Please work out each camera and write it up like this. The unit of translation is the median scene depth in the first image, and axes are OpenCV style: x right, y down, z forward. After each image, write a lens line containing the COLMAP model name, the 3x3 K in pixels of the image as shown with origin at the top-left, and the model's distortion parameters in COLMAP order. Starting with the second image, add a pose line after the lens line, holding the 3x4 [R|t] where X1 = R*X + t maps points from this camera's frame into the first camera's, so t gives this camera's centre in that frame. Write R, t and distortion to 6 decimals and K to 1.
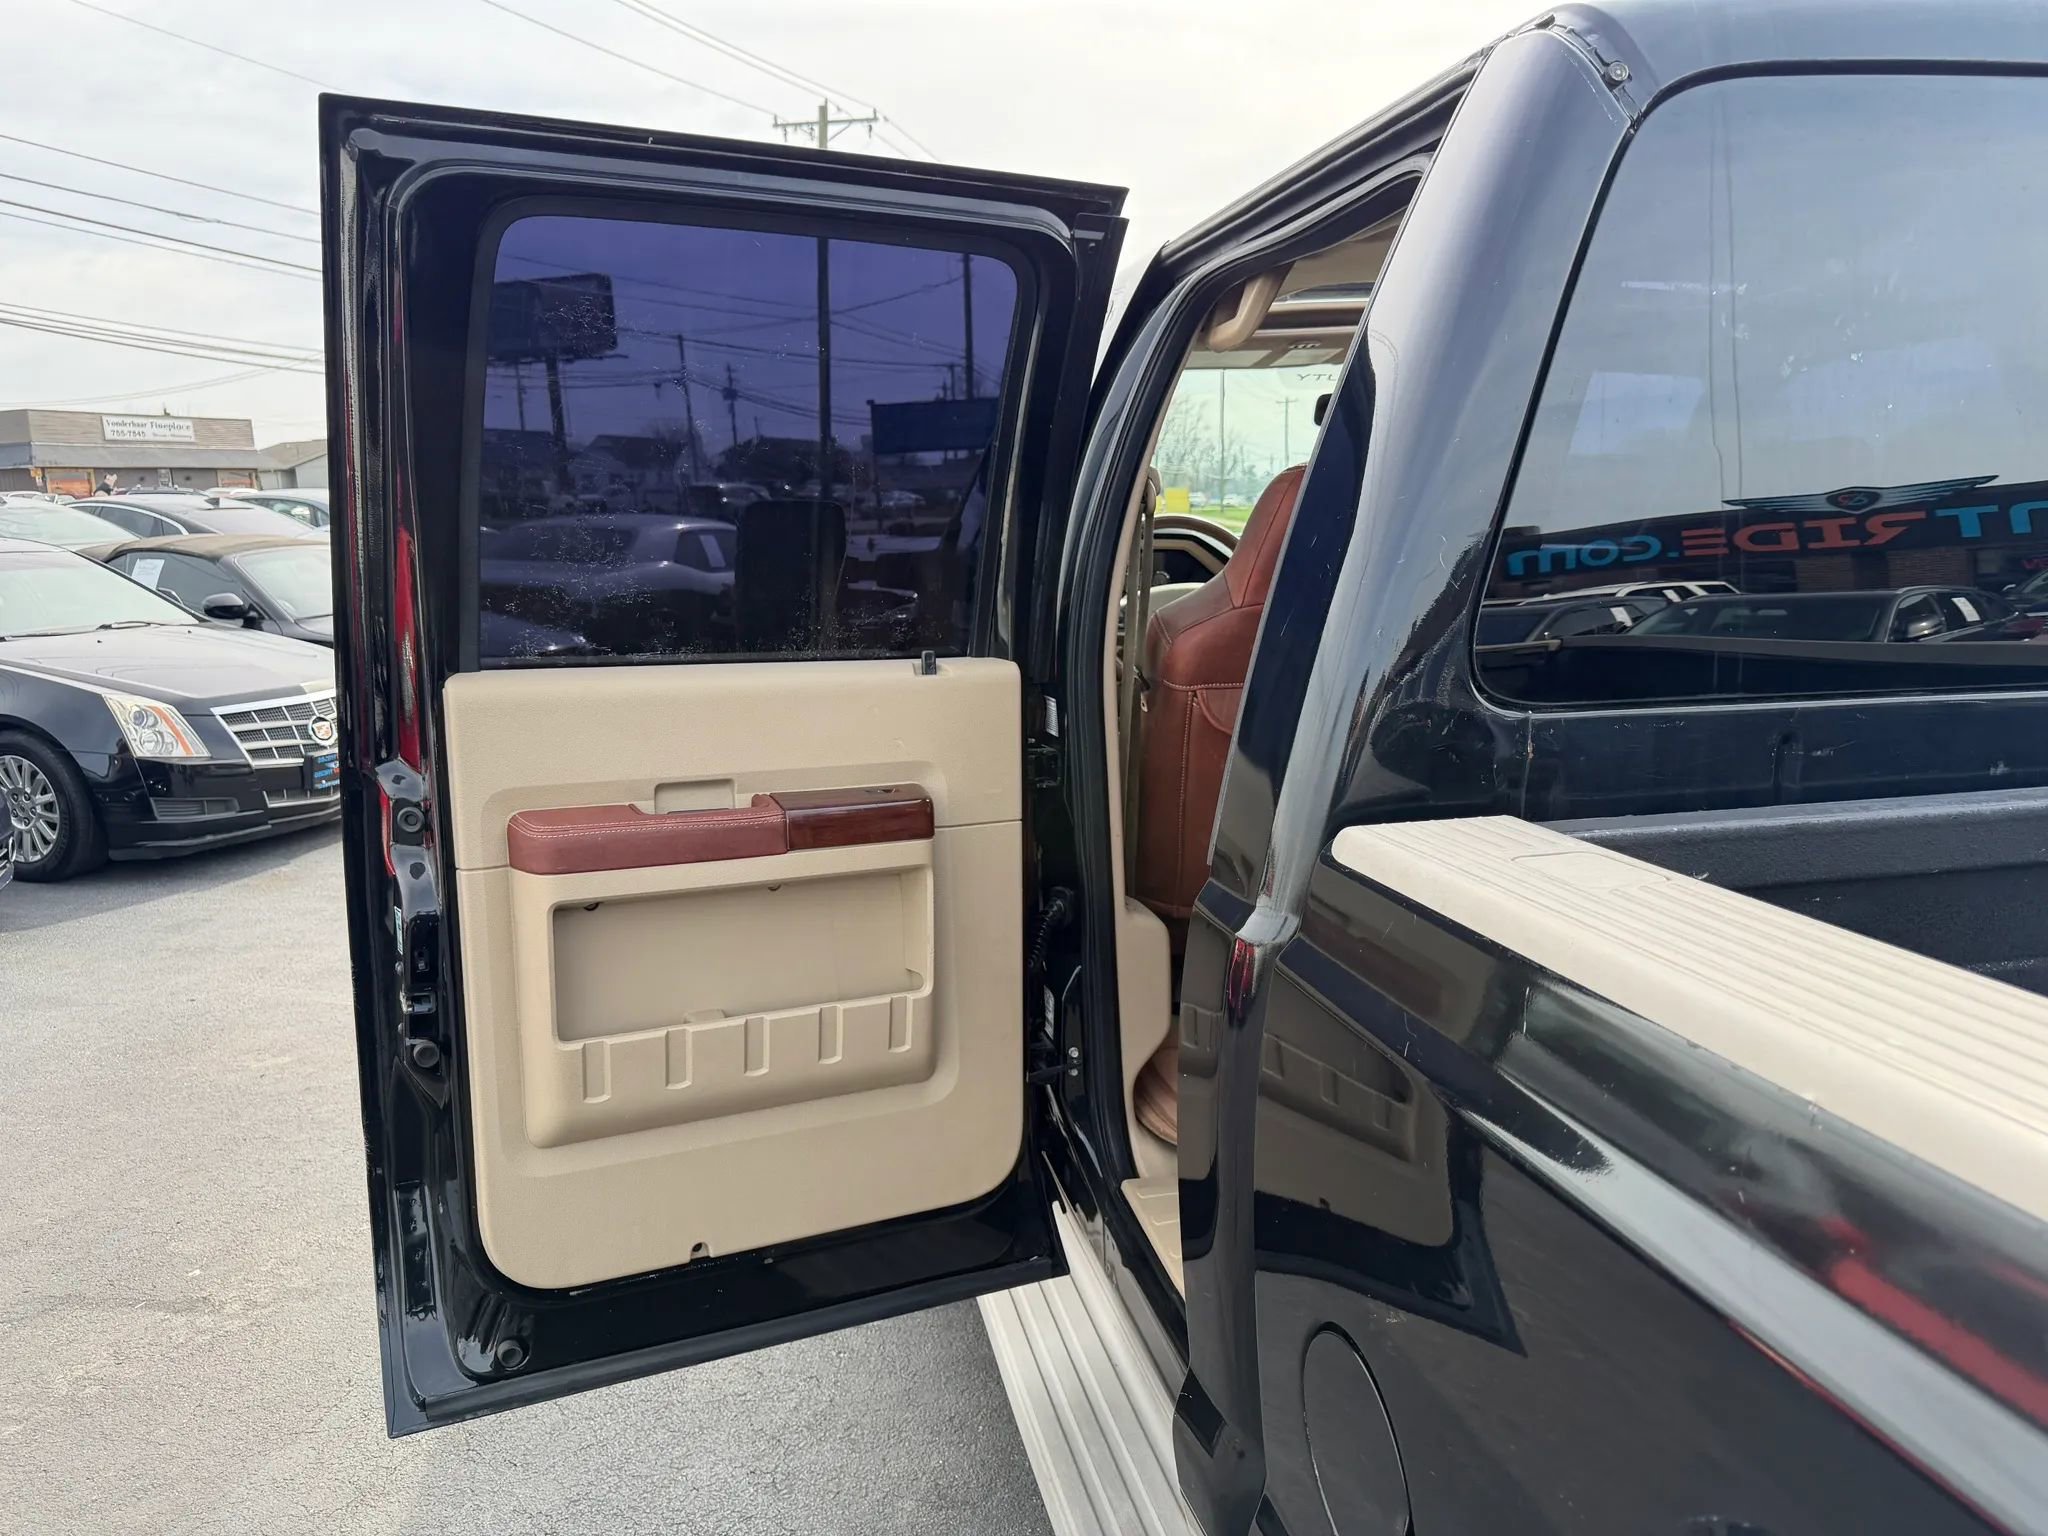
lens RADIAL K [[1490.2, 0, 1021.9], [0, 1490.2, 776.2], [0, 0, 1]] dist [0.034219, -0.048837]
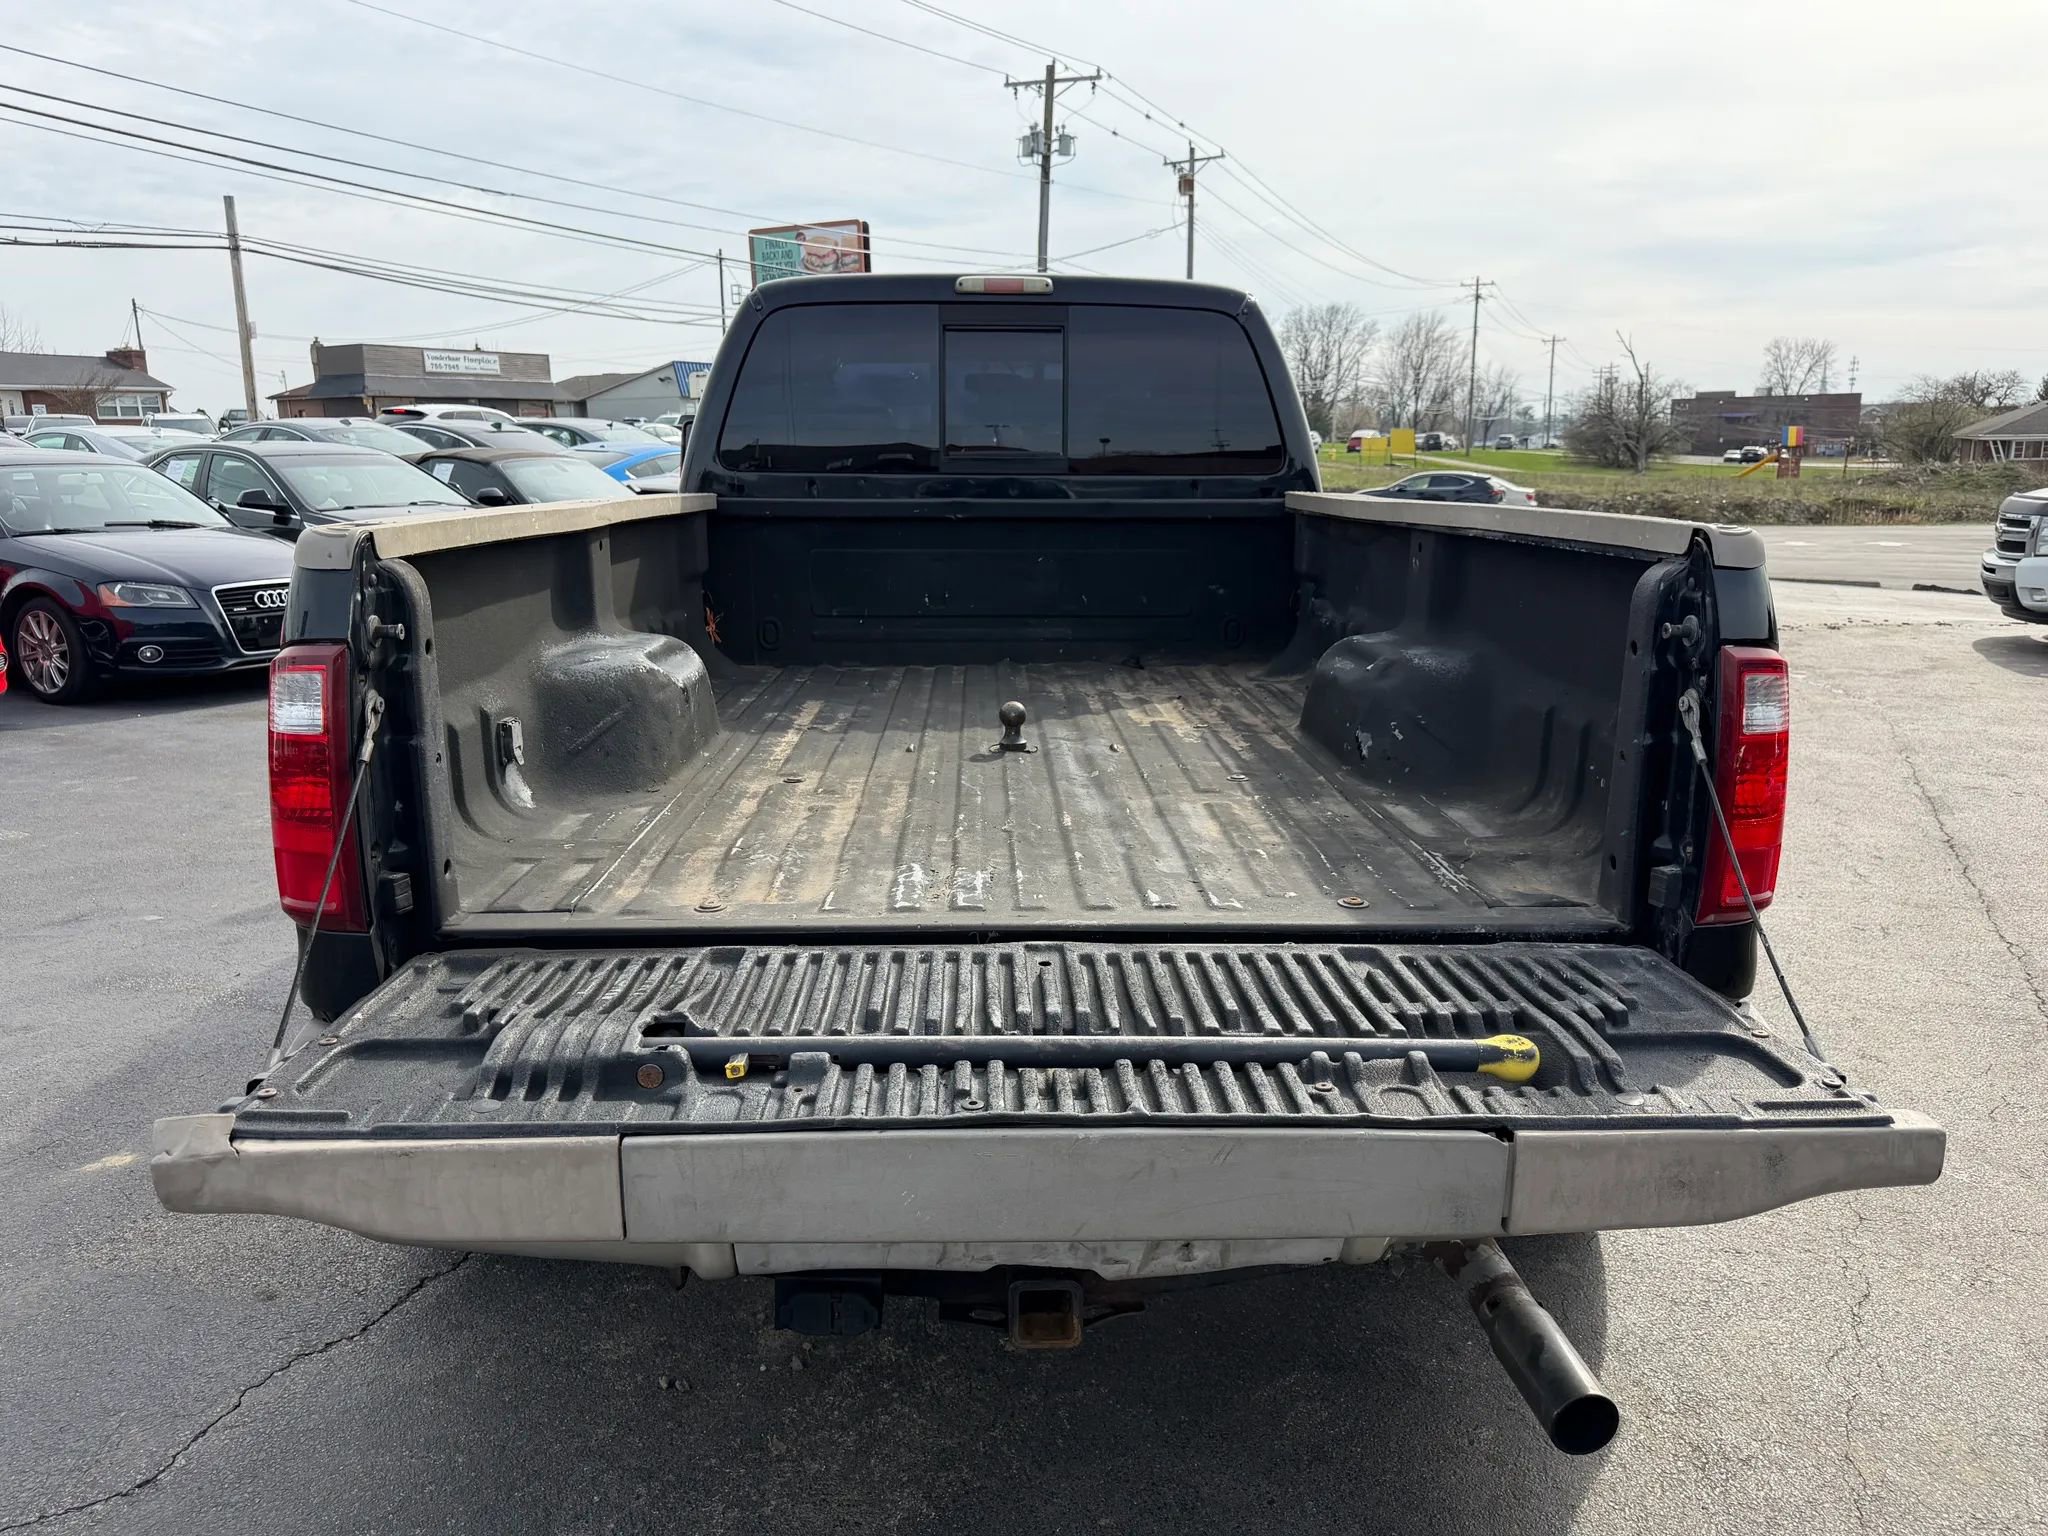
lens RADIAL K [[1429.3, 0, 1025.8], [0, 1429.3, 767.1], [0, 0, 1]] dist [0.138744, -0.307135]
pose [[0.987405, 0.050655, -0.149884, 0.099130], [-0.044569, 0.998051, 0.043689, 0.031110], [0.151805, -0.036458, 0.987738, -0.155517]]
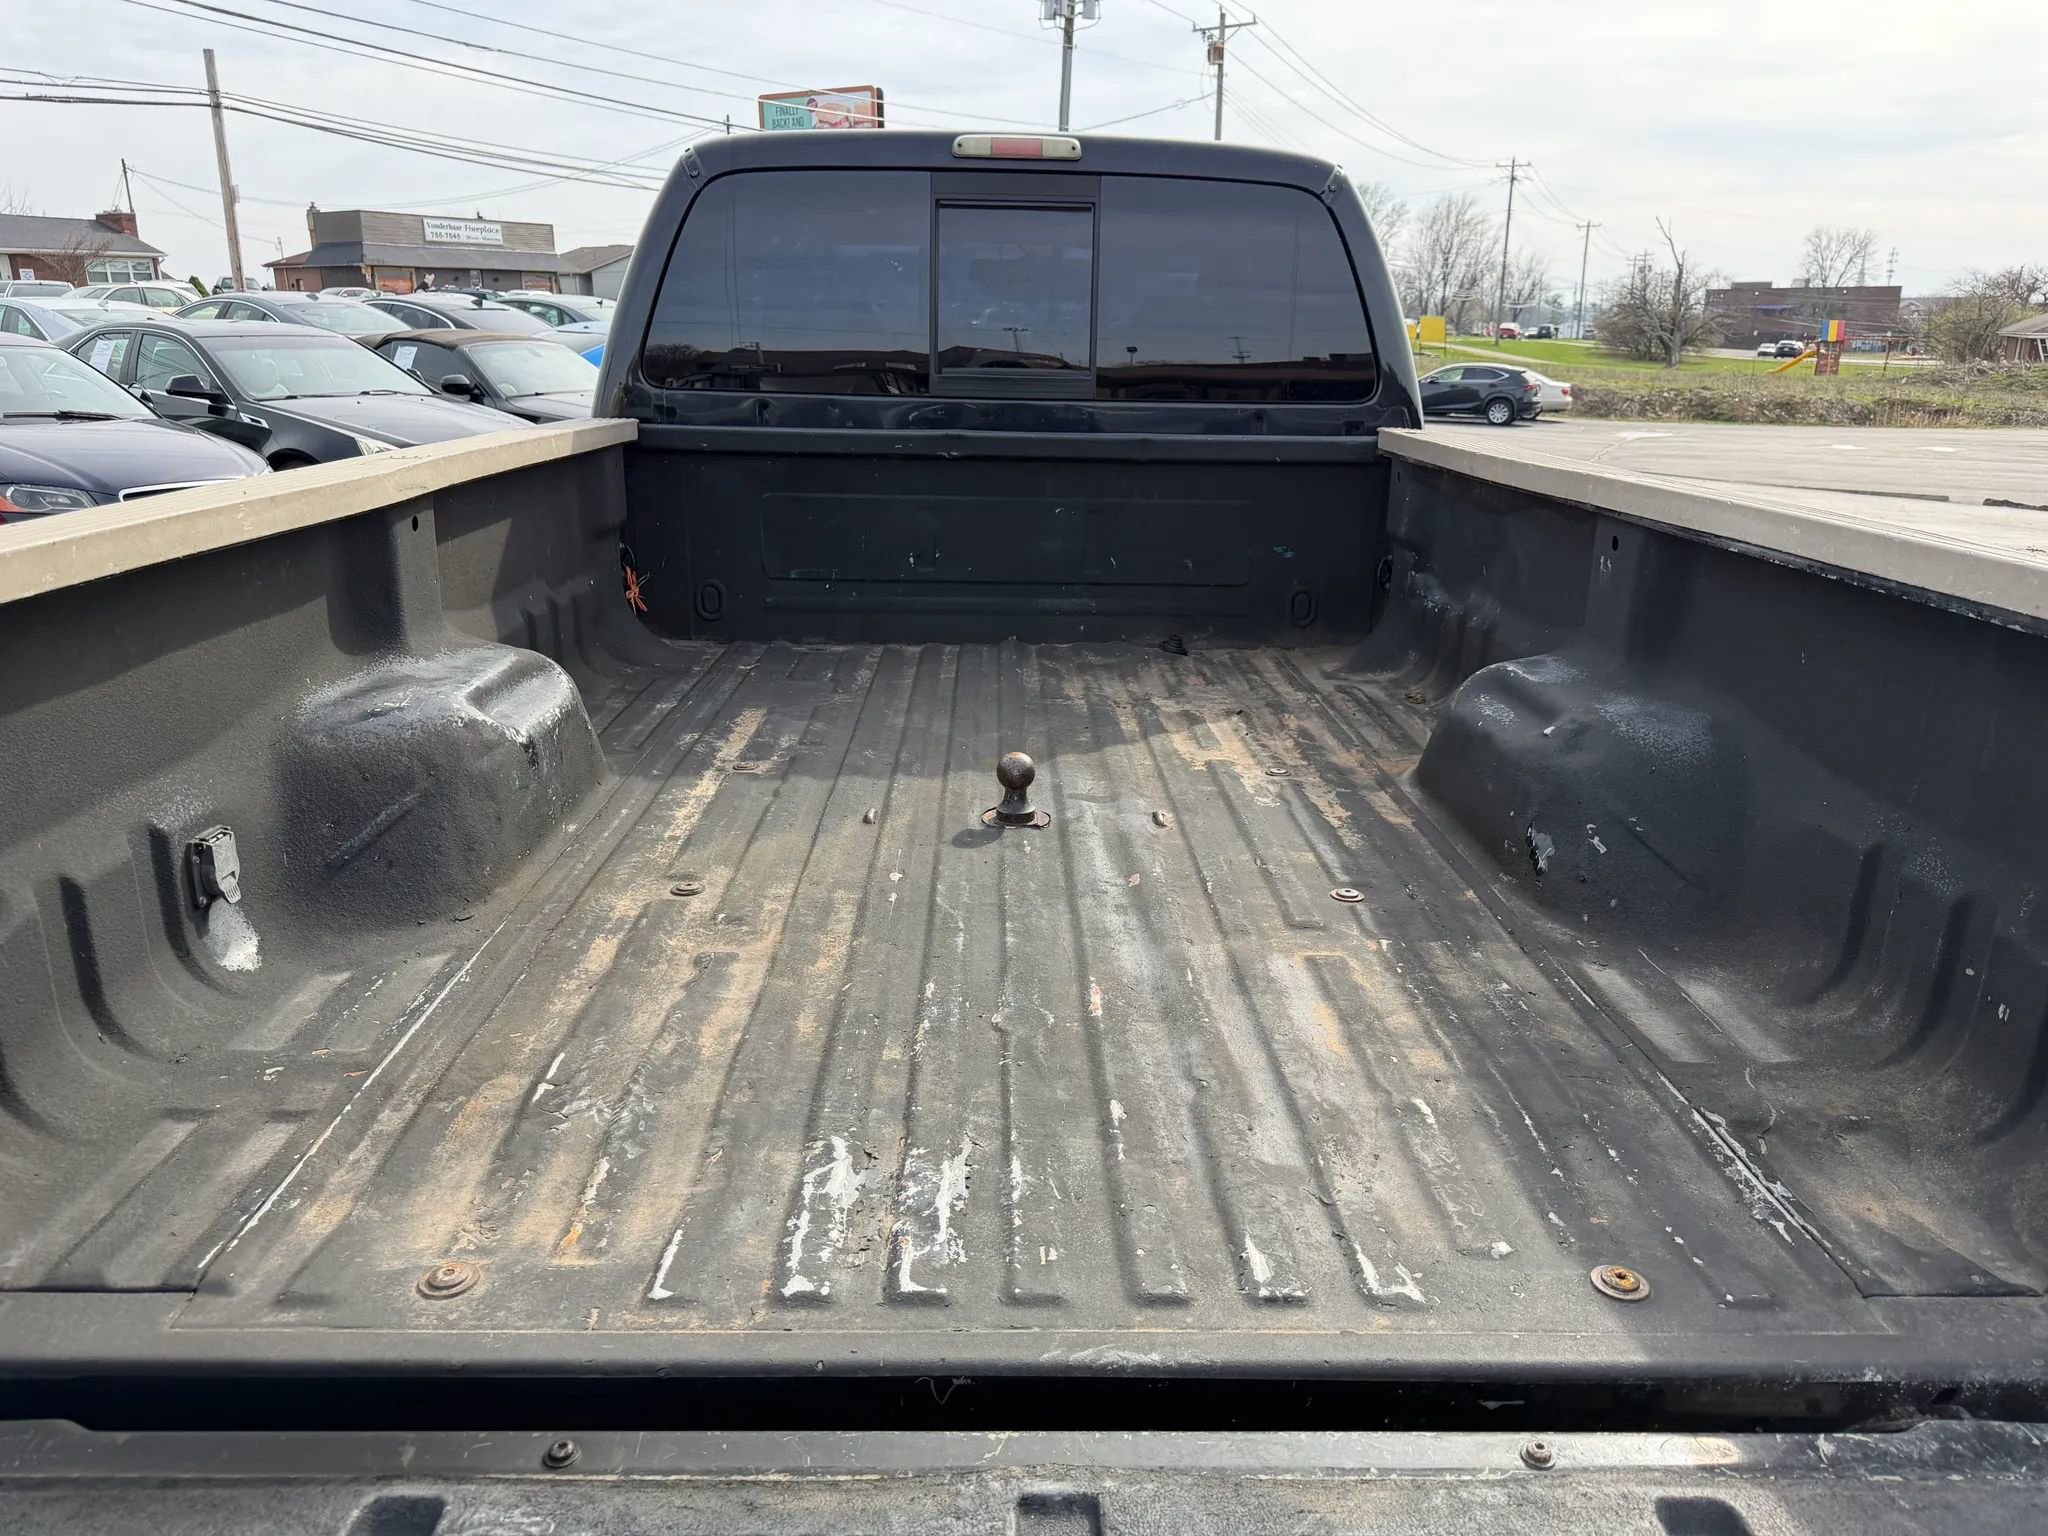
lens RADIAL K [[1440.5, 0, 1023.0], [0, 1440.5, 760.6], [0, 0, 1]] dist [0.107948, -0.200084]
pose [[0.984906, 0.079525, -0.153739, 0.091259], [-0.062271, 0.991532, 0.113962, 0.018643], [0.161500, -0.102669, 0.981518, -0.108225]]
